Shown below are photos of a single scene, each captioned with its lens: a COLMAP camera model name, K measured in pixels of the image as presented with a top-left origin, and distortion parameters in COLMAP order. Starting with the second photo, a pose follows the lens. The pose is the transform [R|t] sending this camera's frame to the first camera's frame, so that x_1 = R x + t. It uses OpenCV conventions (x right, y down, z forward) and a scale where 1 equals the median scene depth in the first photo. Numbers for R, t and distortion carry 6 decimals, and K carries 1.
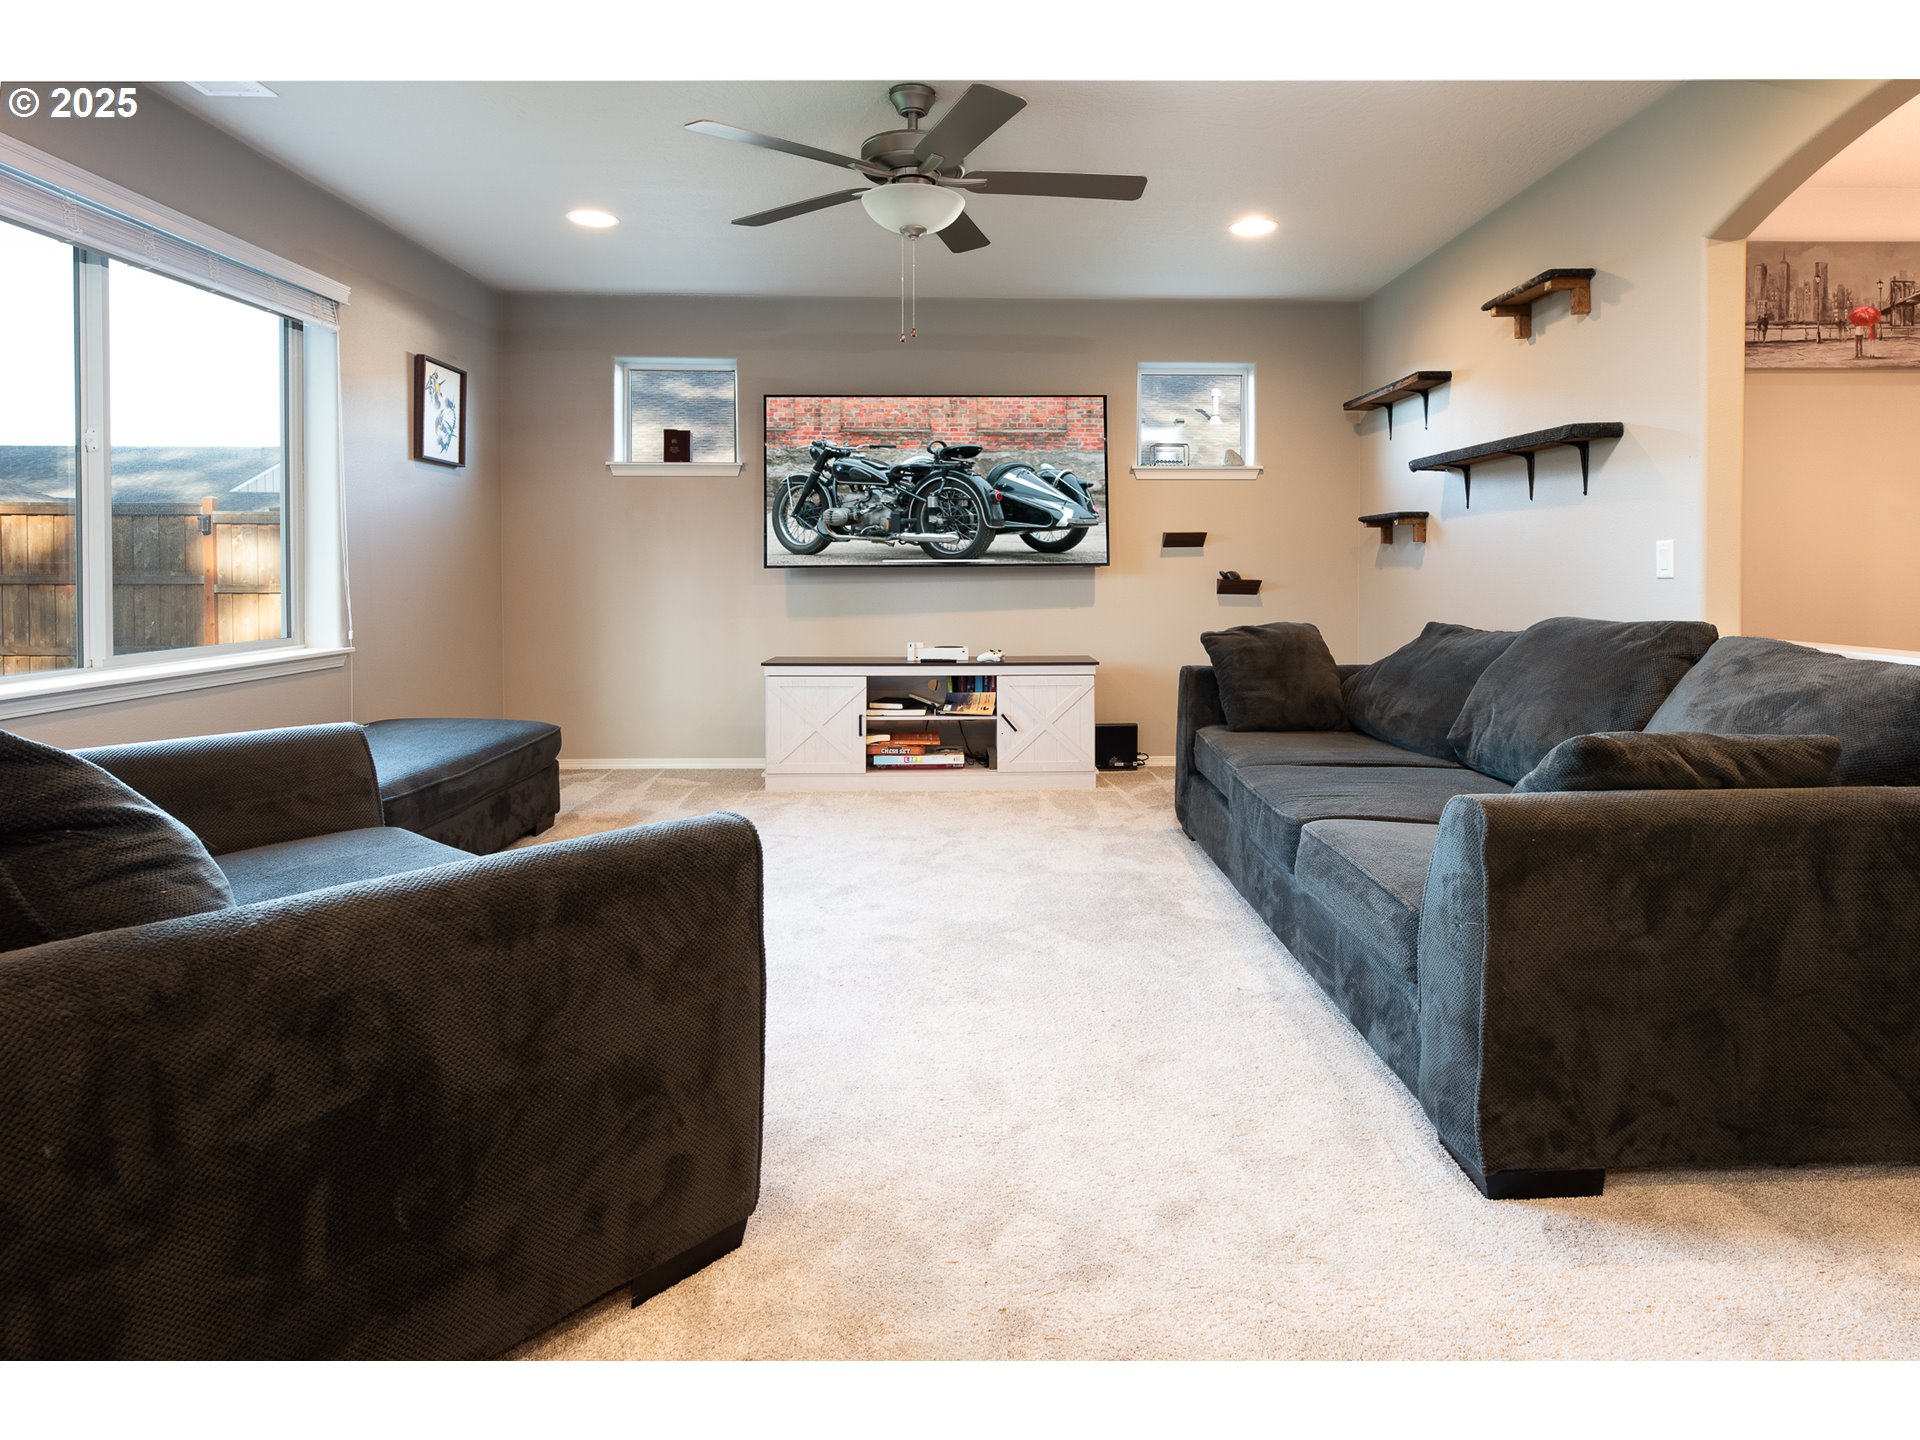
lens RADIAL K [[862.8, 0, 963.5], [0, 862.8, 587.7], [0, 0, 1]] dist [-0.000911, -0.000011]
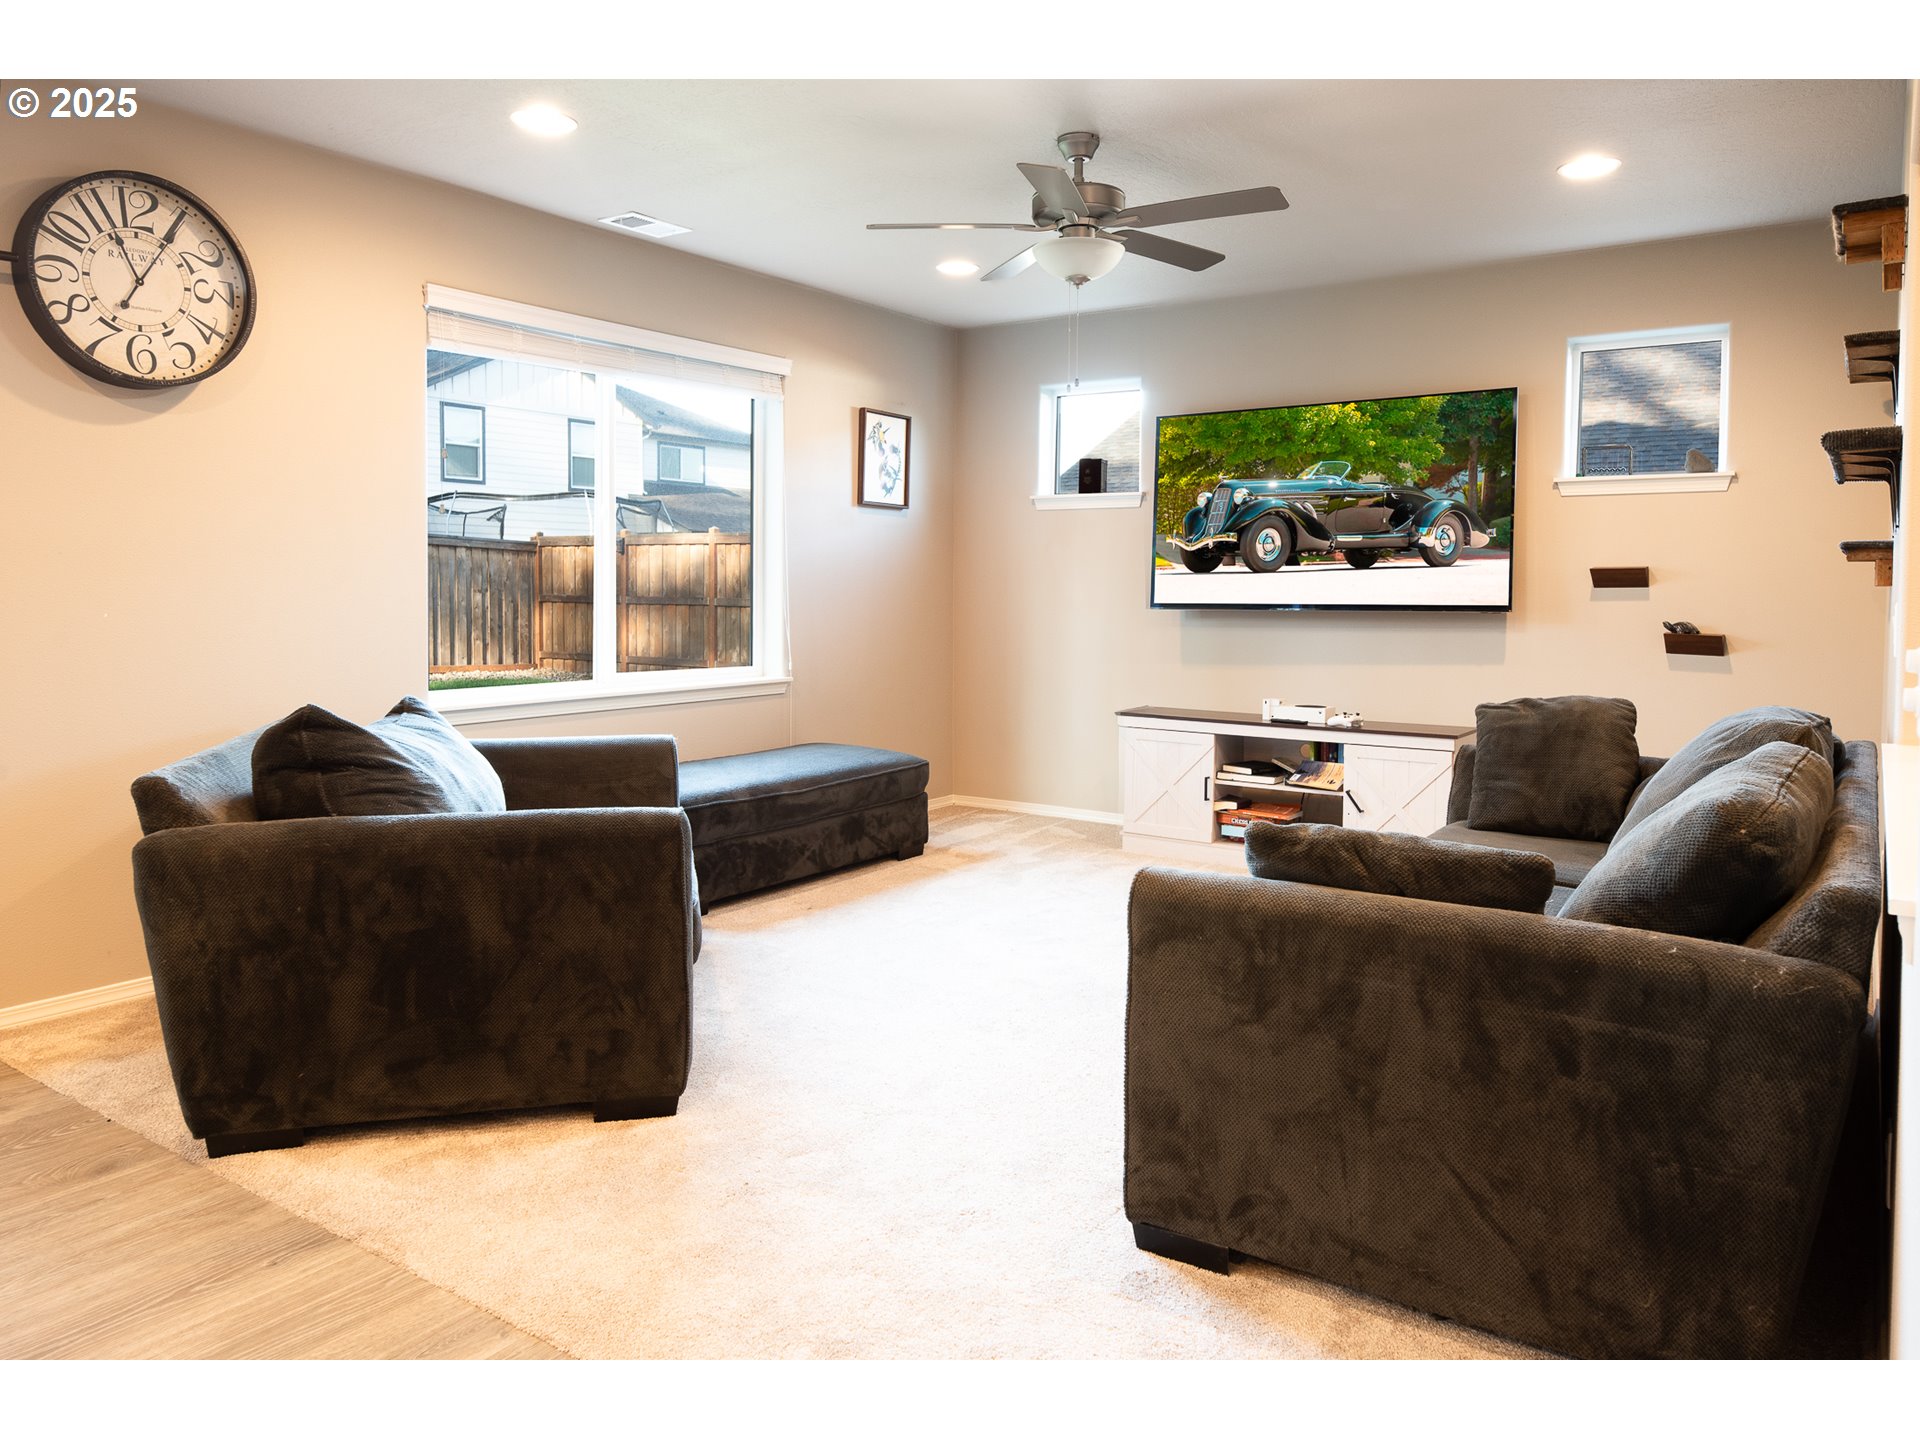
lens RADIAL K [[1179.4, 0, 1116.1], [0, 1179.4, 636.4], [0, 0, 1]] dist [-0.001141, -0.000228]
pose [[0.841690, 0.023550, -0.539447, 0.465557], [-0.014196, 0.999668, 0.021491, -0.022783], [0.539774, -0.010431, 0.841745, -0.074599]]
